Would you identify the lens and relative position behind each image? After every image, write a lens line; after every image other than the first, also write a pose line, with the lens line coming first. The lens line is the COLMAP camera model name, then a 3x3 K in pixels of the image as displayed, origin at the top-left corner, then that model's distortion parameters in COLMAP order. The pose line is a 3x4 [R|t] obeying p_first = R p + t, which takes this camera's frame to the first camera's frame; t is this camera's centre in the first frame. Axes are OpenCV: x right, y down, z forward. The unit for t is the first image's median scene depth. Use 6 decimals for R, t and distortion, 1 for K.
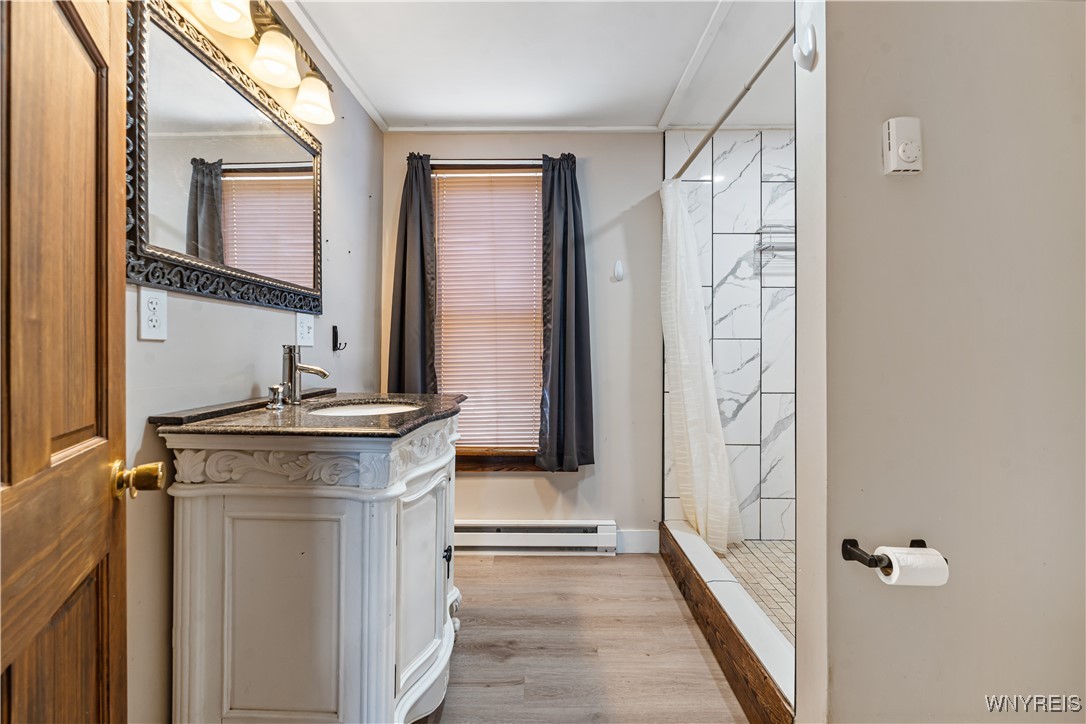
lens RADIAL K [[486.7, 0, 542.1], [0, 486.7, 355.4], [0, 0, 1]] dist [-0.005151, 0.000643]
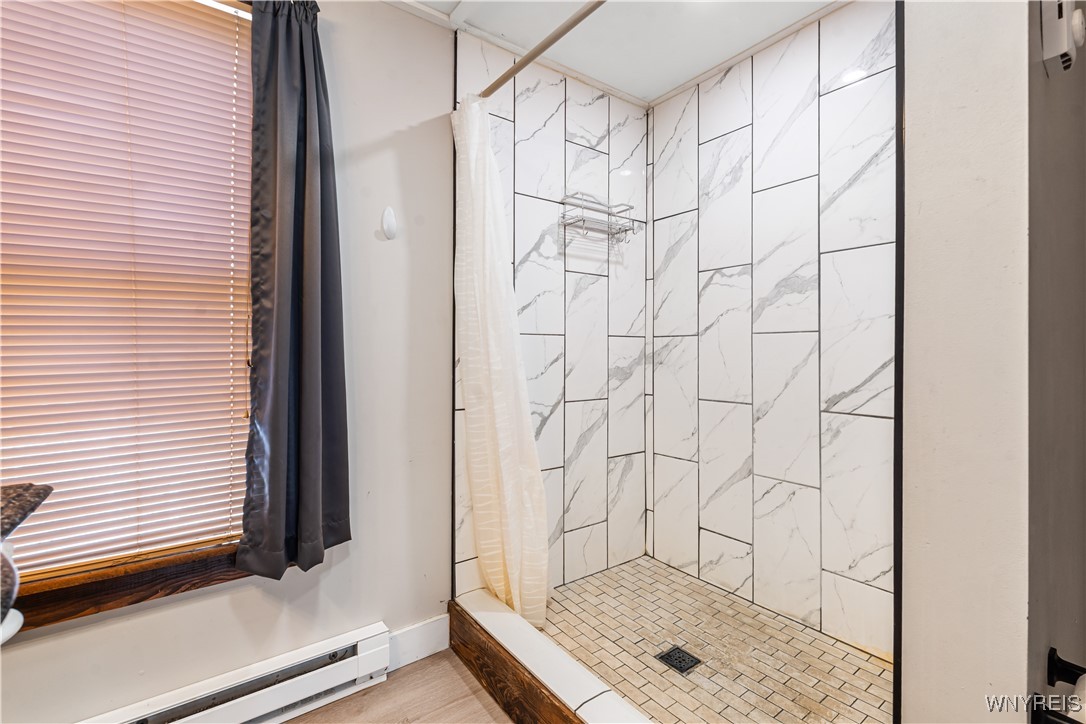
lens RADIAL K [[486.7, 0, 549.1], [0, 486.7, 349.2], [0, 0, 1]] dist [-0.005151, 0.000643]
pose [[0.798541, 0.000019, 0.601941, -0.057666], [0.005011, 0.999965, -0.006680, -0.005050], [-0.601920, 0.008351, 0.798513, 0.381788]]
